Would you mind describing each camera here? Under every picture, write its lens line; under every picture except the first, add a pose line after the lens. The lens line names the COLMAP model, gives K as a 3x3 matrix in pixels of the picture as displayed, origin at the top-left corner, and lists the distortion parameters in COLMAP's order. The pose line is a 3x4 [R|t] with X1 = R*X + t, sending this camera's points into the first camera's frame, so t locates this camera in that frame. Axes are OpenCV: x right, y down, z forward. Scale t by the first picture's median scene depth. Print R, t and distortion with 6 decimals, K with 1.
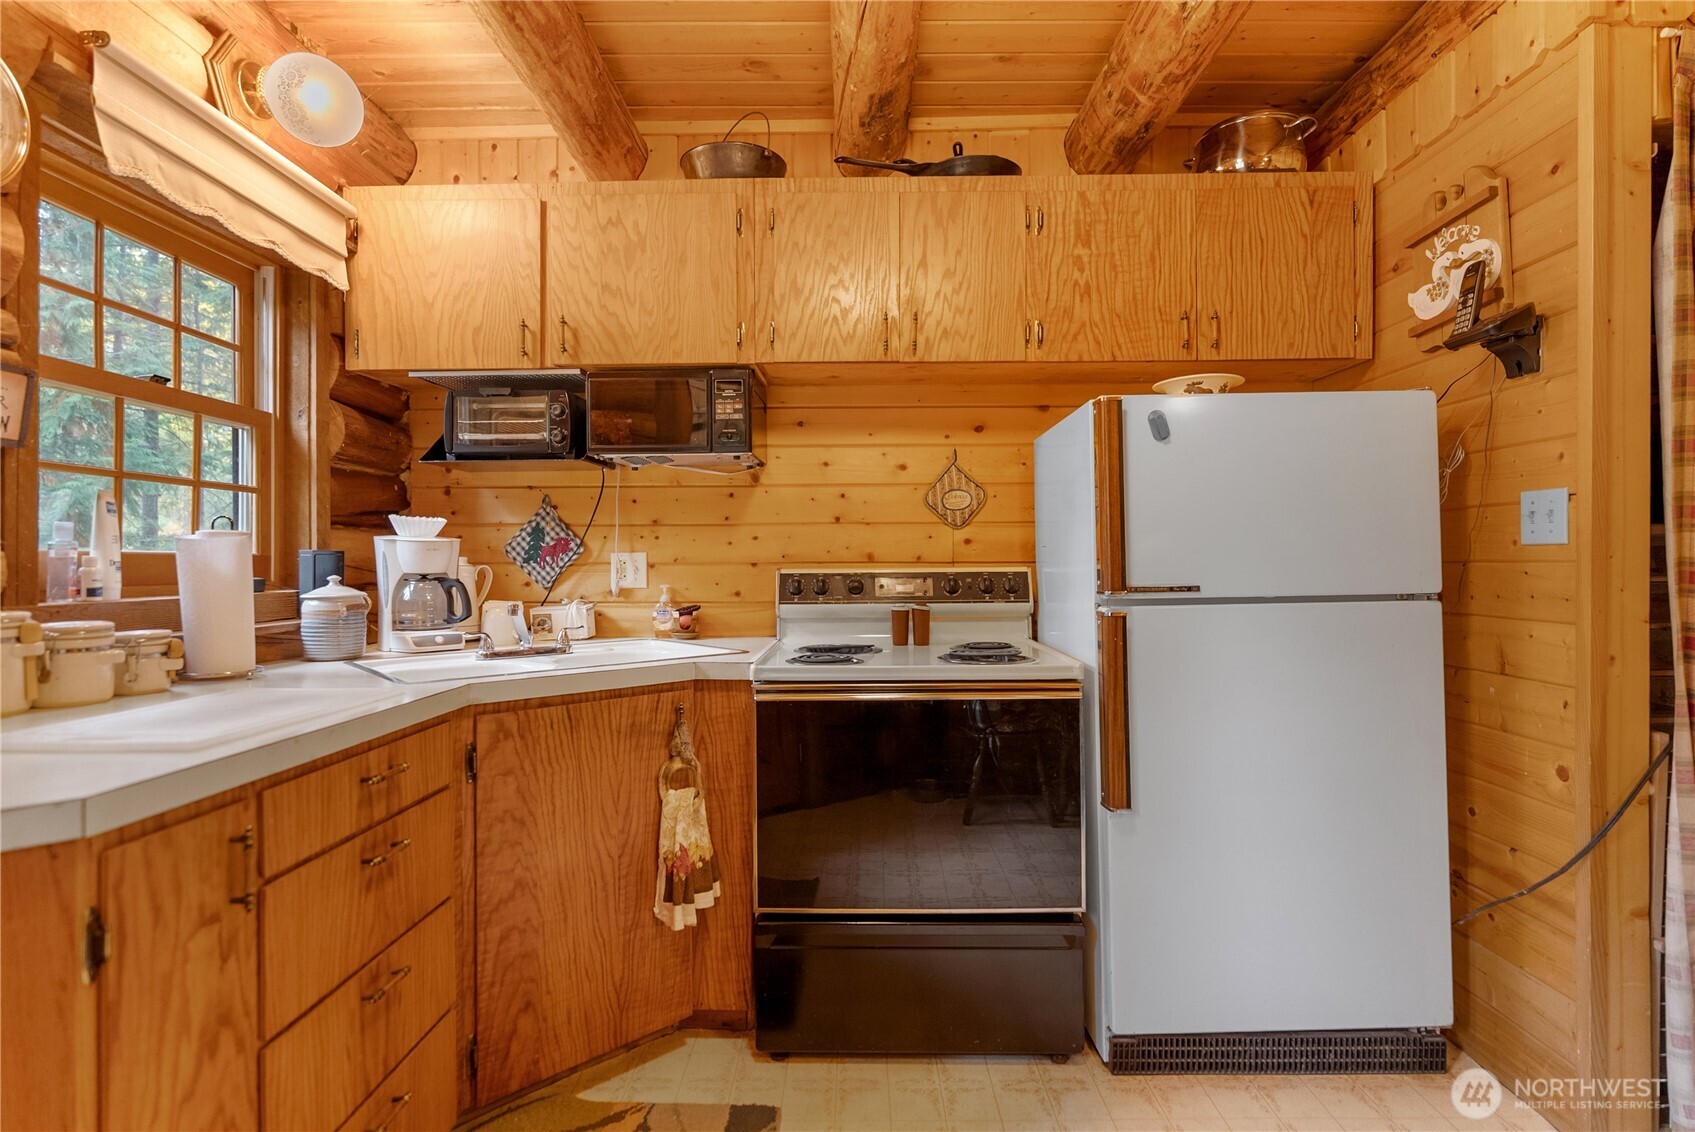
lens RADIAL K [[791.1, 0, 847.5], [0, 791.1, 566.0], [0, 0, 1]] dist [0.000199, -0.000019]
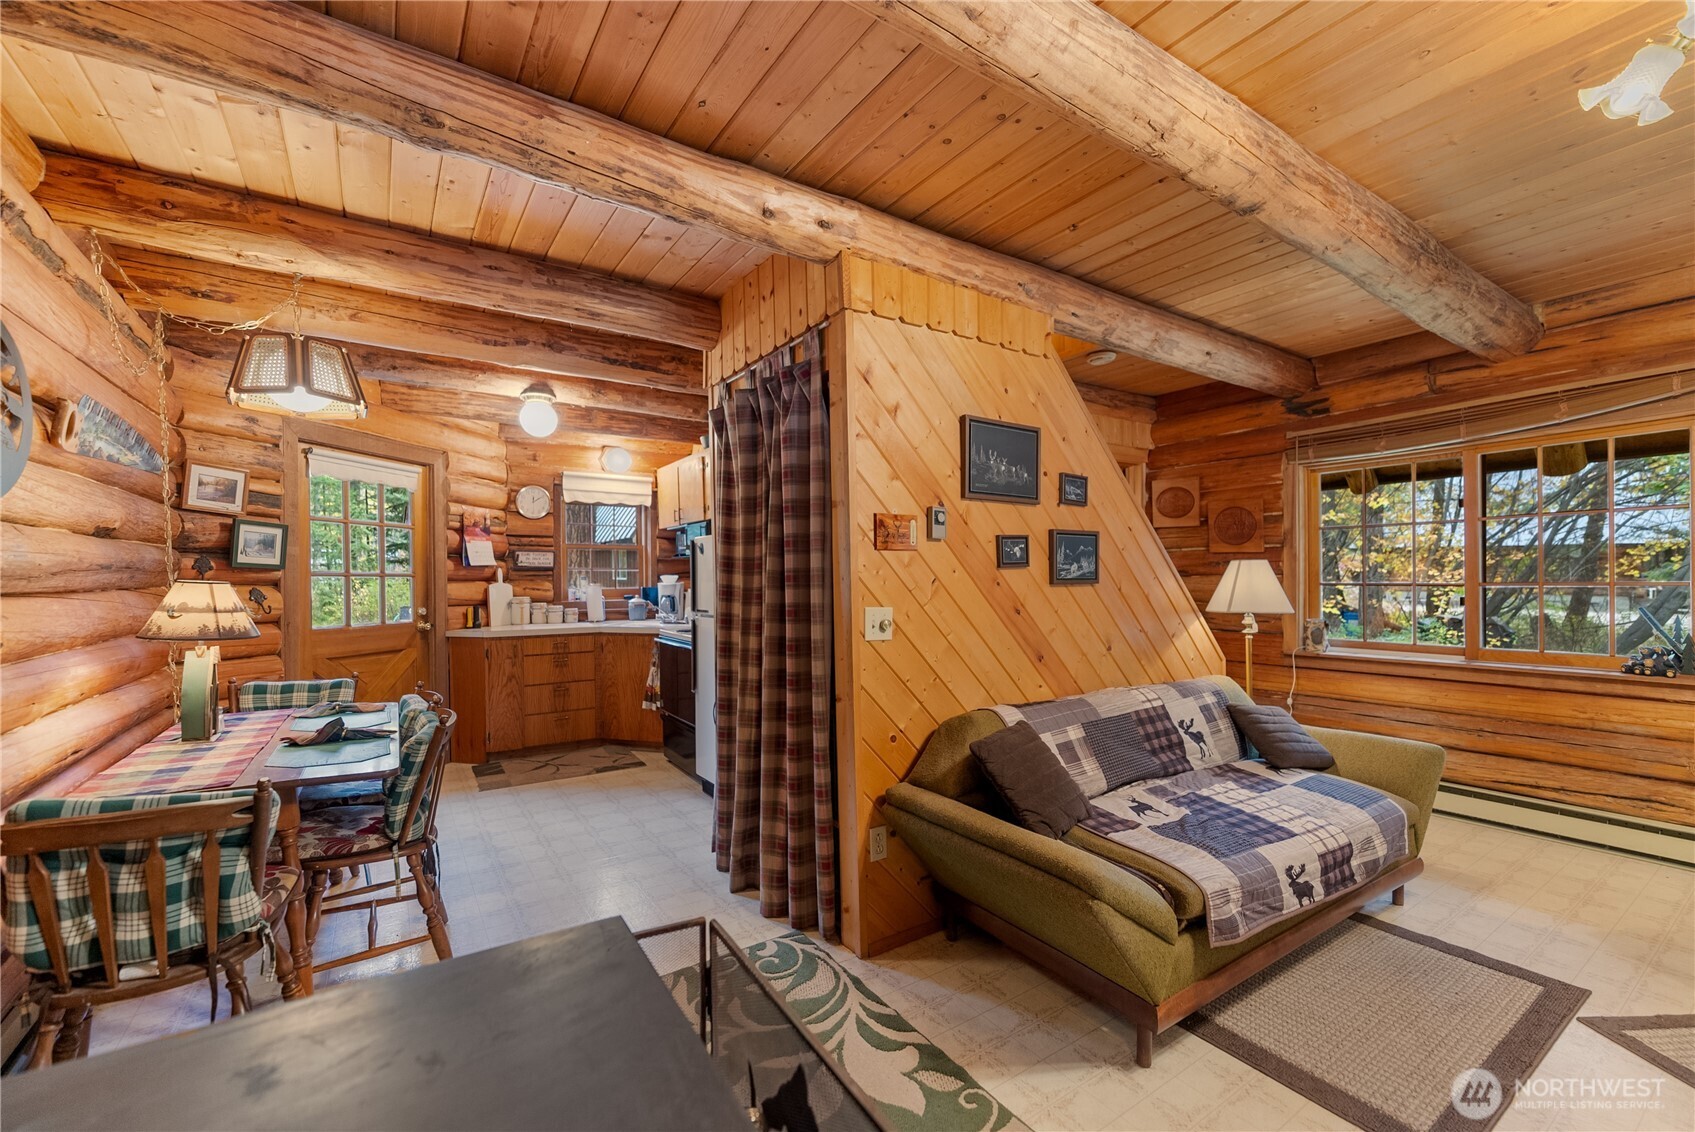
lens RADIAL K [[705.5, 0, 847.5], [0, 705.5, 566.0], [0, 0, 1]] dist [0.000106, 0.000540]
pose [[0.567144, -0.006294, -0.823595, 2.983772], [0.006699, 0.999973, -0.003028, -0.120083], [0.823592, -0.003800, 0.567171, 0.067296]]
